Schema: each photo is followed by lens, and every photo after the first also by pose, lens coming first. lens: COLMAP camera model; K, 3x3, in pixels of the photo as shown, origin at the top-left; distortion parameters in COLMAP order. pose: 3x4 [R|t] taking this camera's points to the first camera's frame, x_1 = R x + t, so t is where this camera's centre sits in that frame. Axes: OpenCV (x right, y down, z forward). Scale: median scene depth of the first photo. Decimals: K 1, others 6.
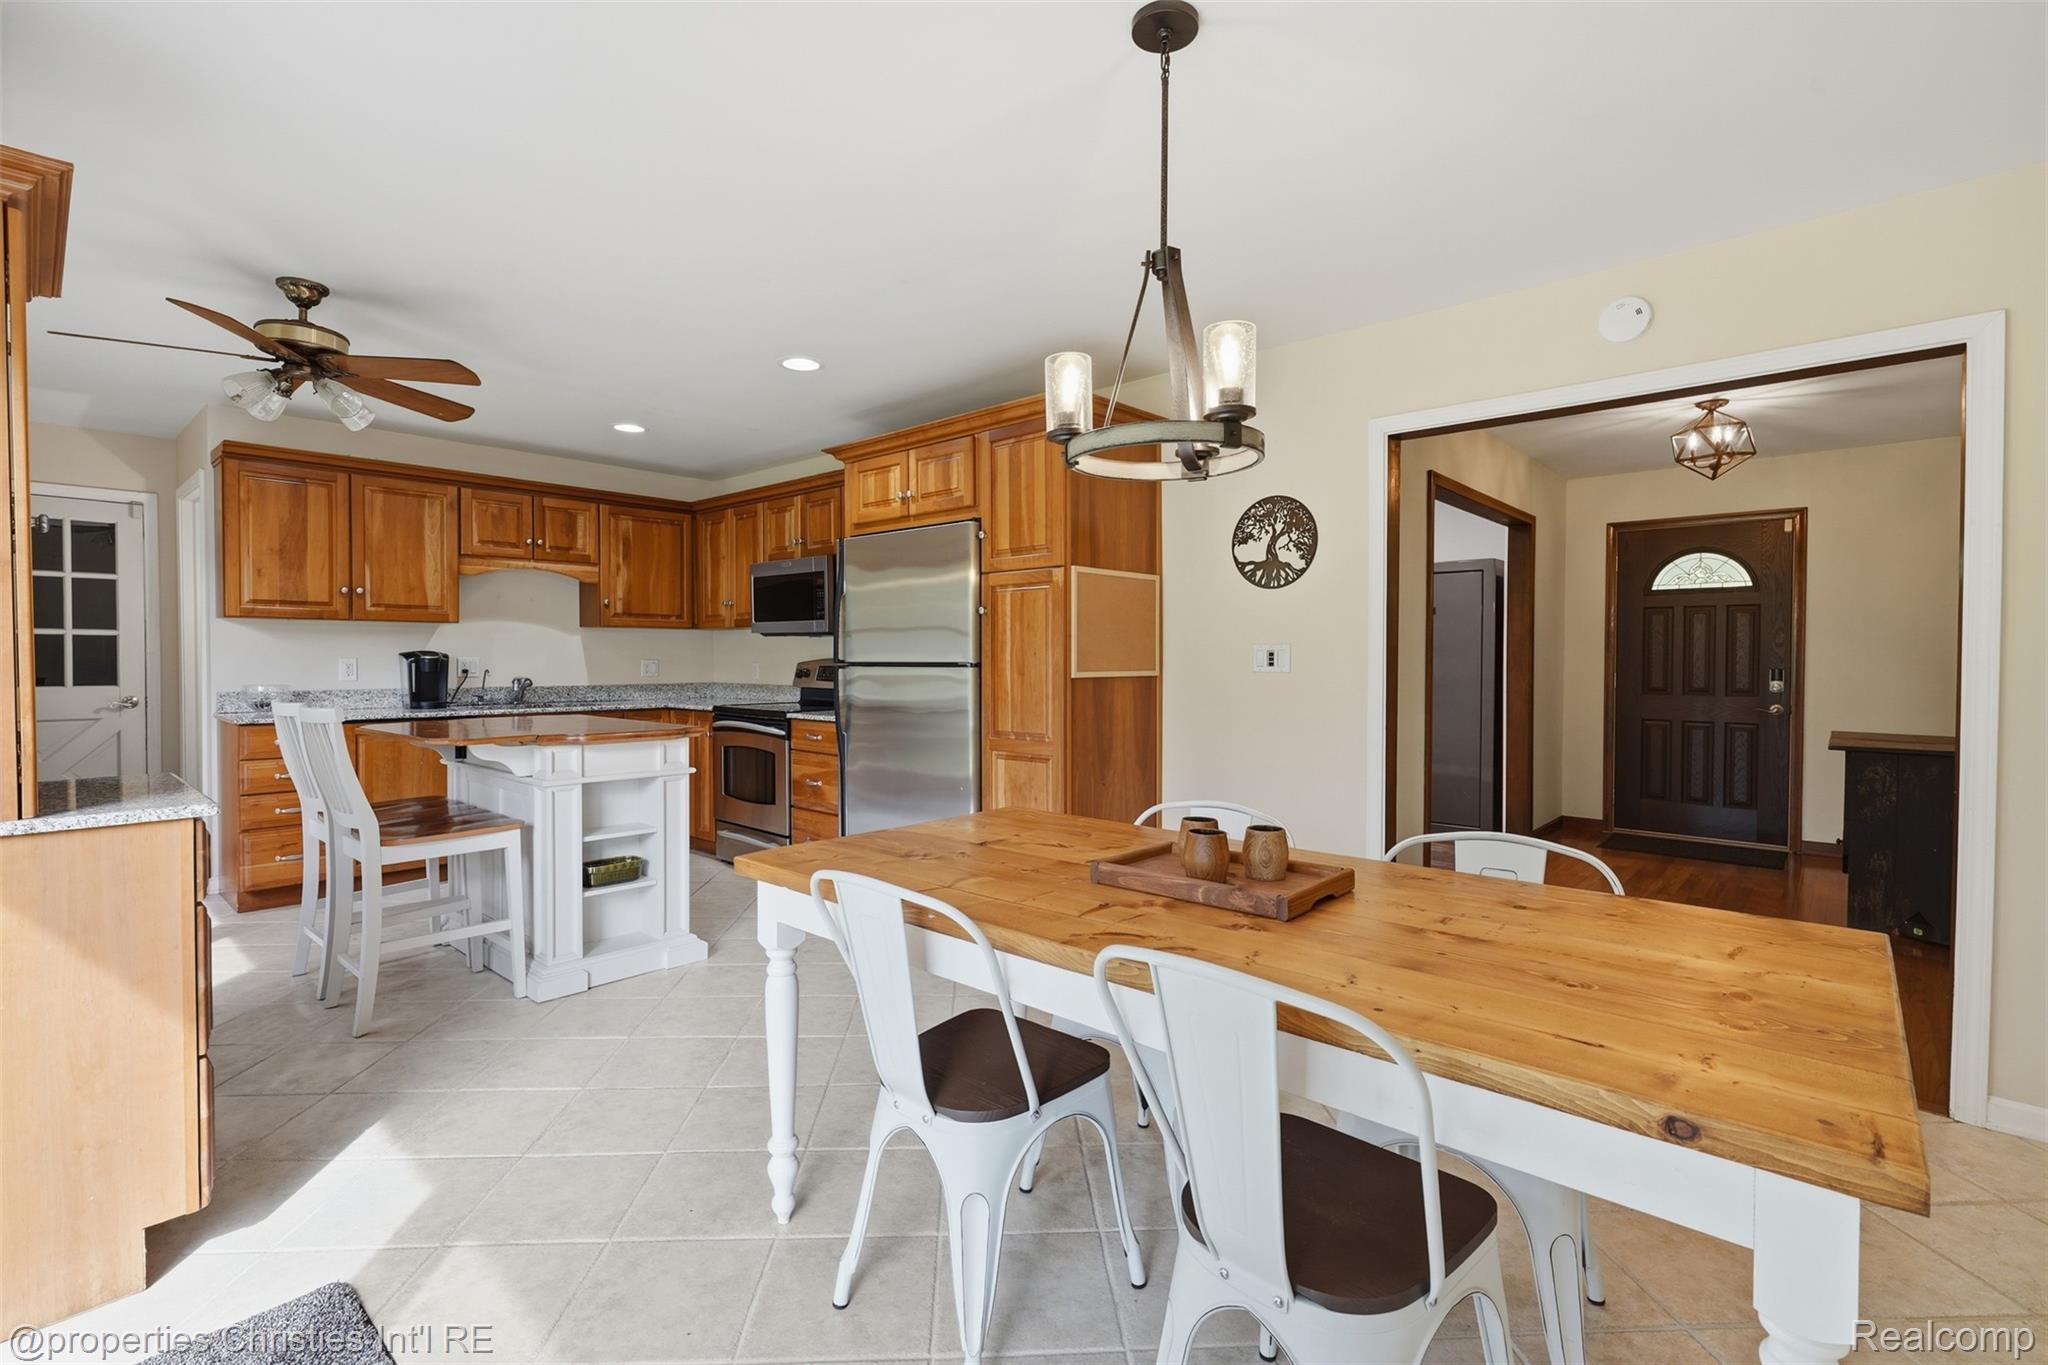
lens RADIAL K [[927.7, 0, 1018.7], [0, 927.7, 673.3], [0, 0, 1]] dist [0.006434, 0.000564]
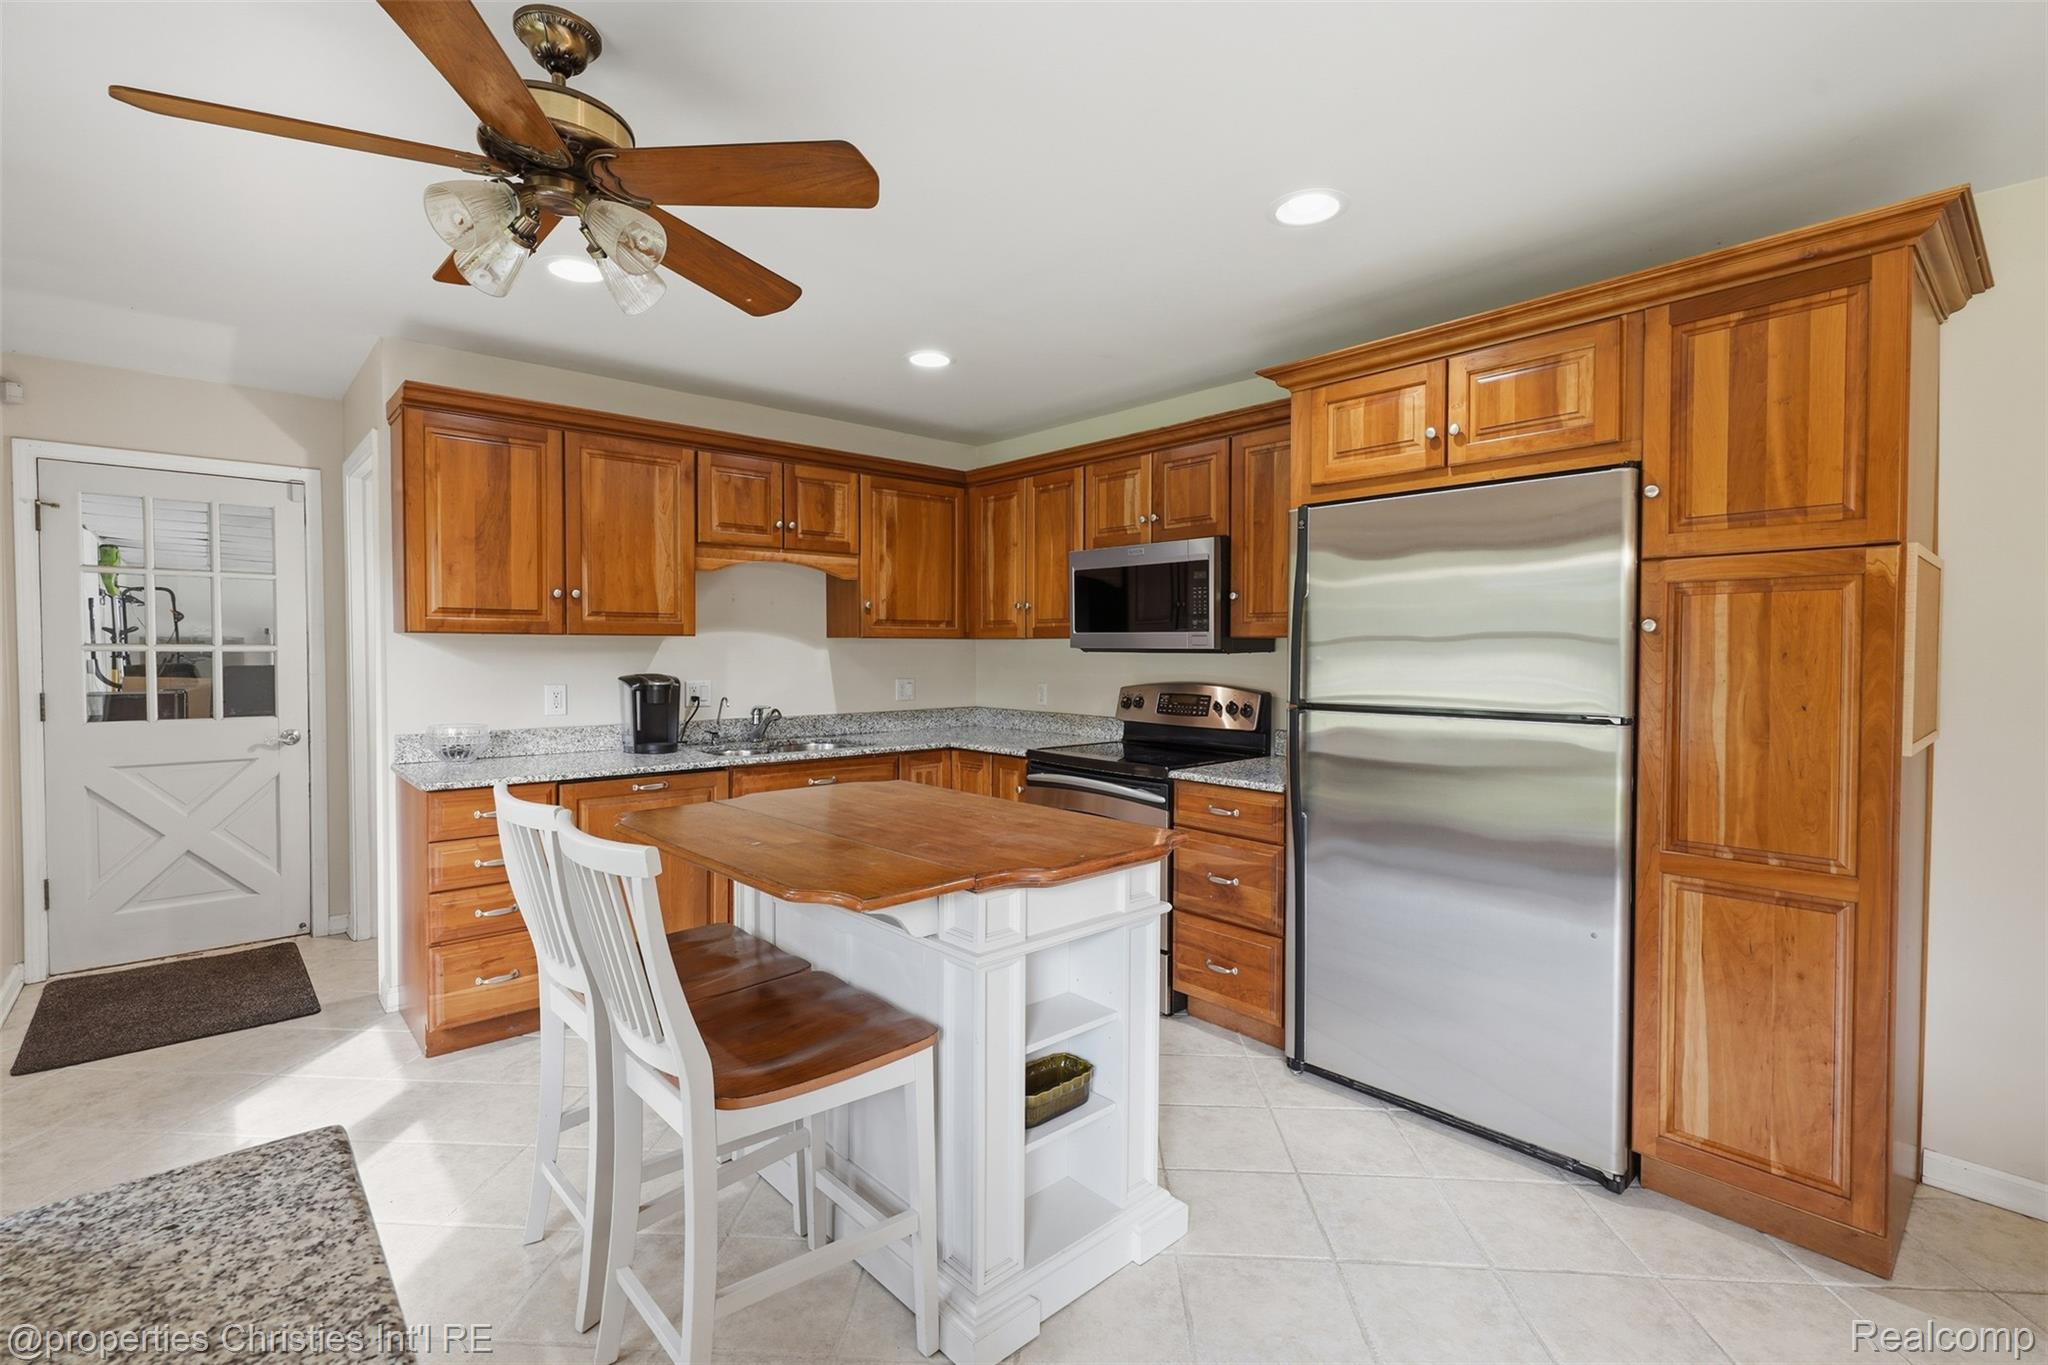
lens RADIAL K [[927.7, 0, 1018.7], [0, 927.7, 673.3], [0, 0, 1]] dist [0.006434, 0.000564]
pose [[0.994335, 0.003528, -0.106235, -0.283199], [-0.002508, 0.999950, 0.009730, -0.034007], [0.106264, -0.009408, 0.994293, 0.312429]]
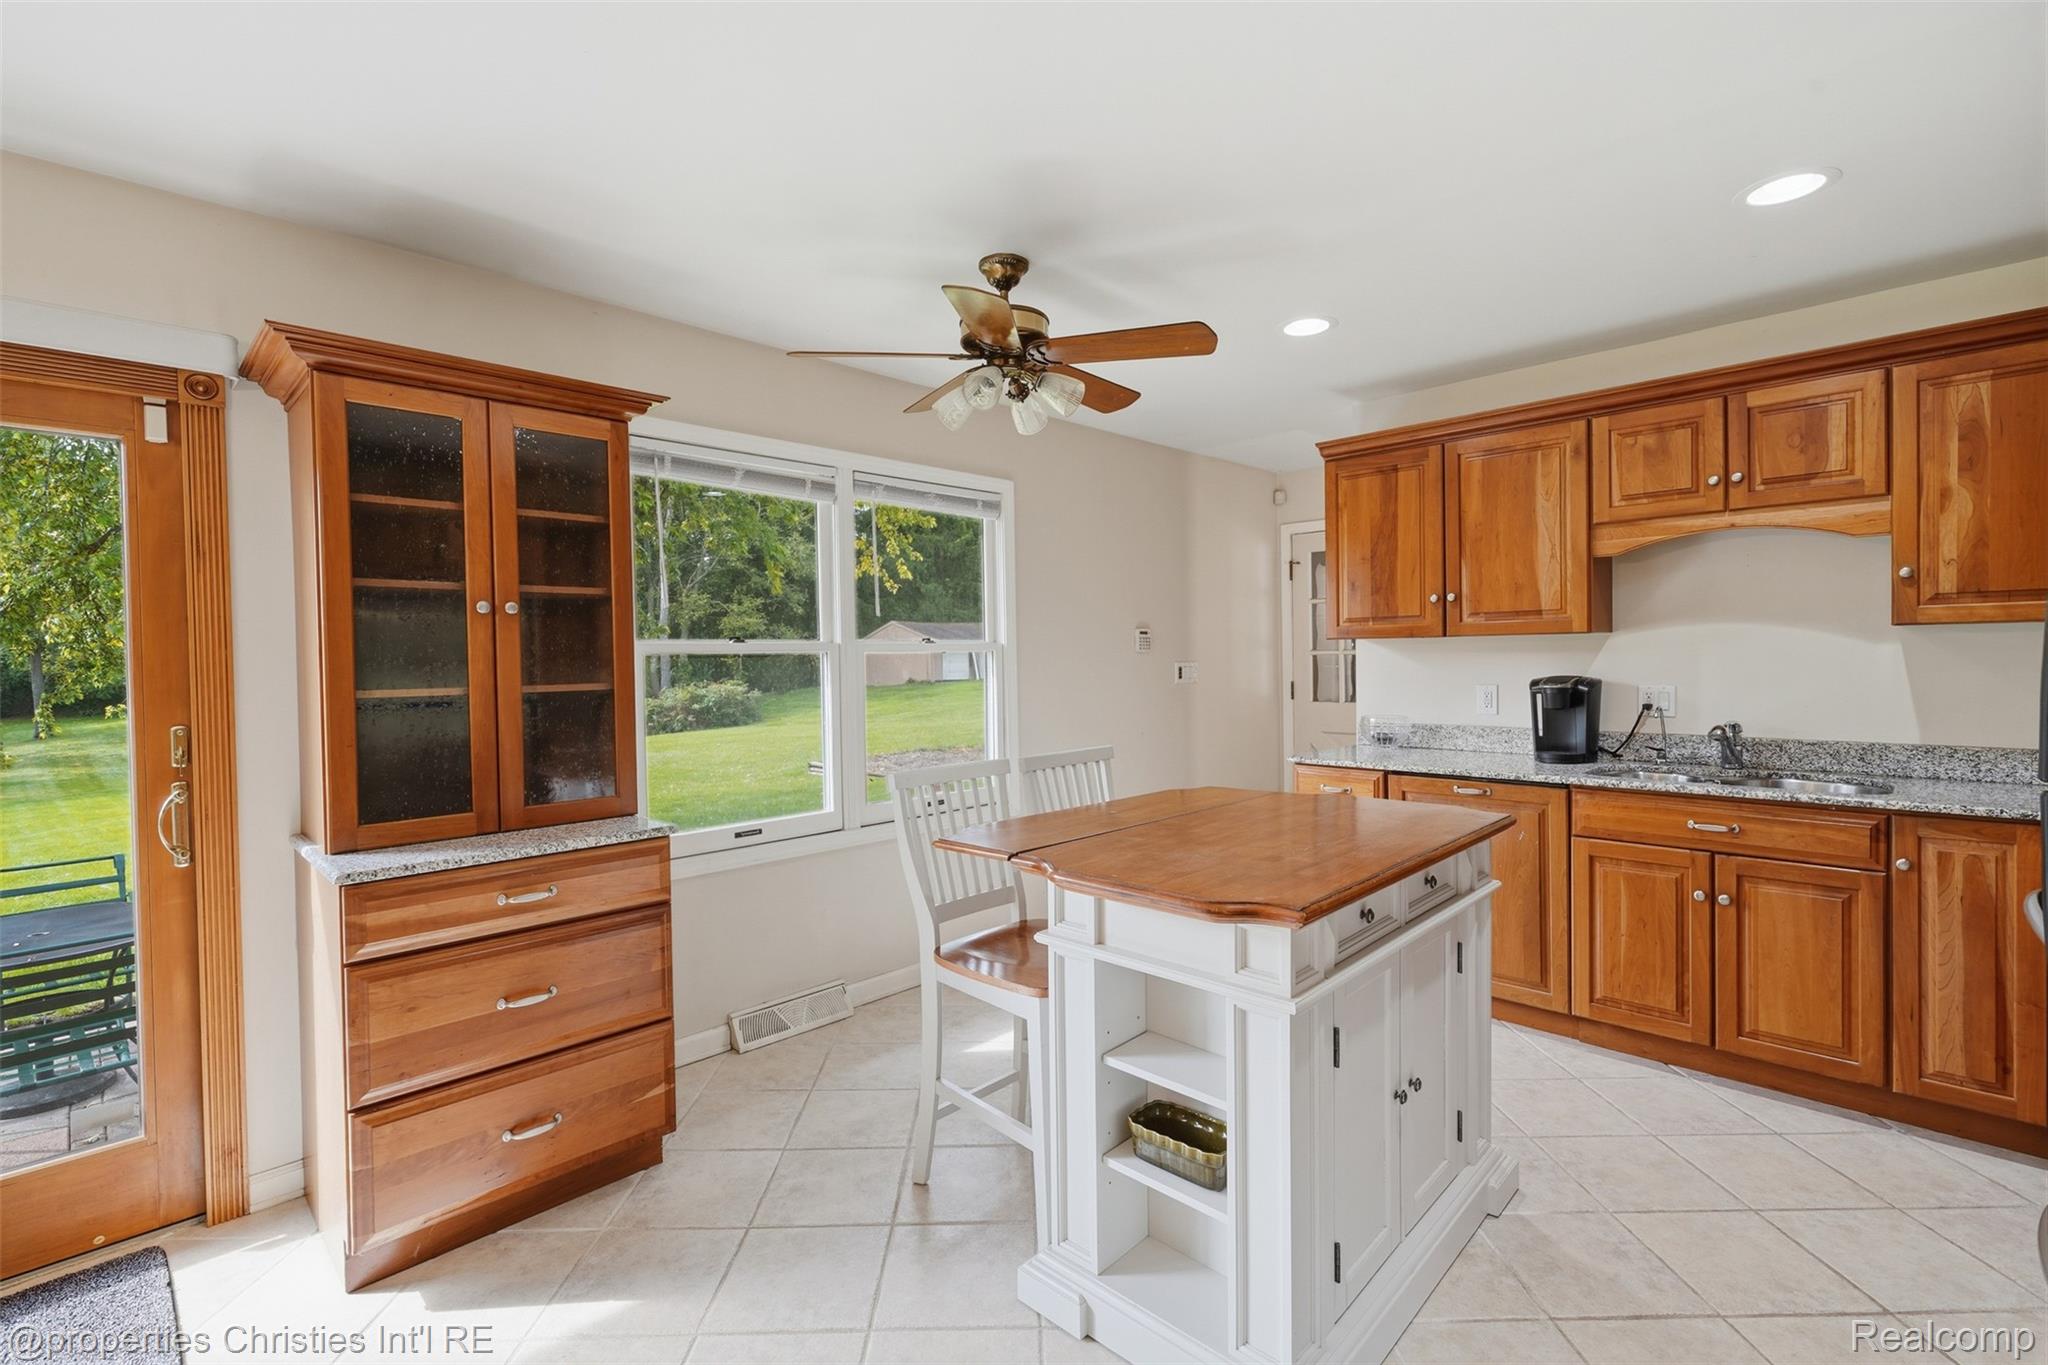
lens RADIAL K [[927.7, 0, 1018.7], [0, 927.7, 673.3], [0, 0, 1]] dist [0.006434, 0.000564]
pose [[-0.030570, 0.014012, -0.999434, 0.050329], [-0.003010, 0.999896, 0.014110, -0.035883], [0.999528, 0.003439, -0.030525, 0.658563]]
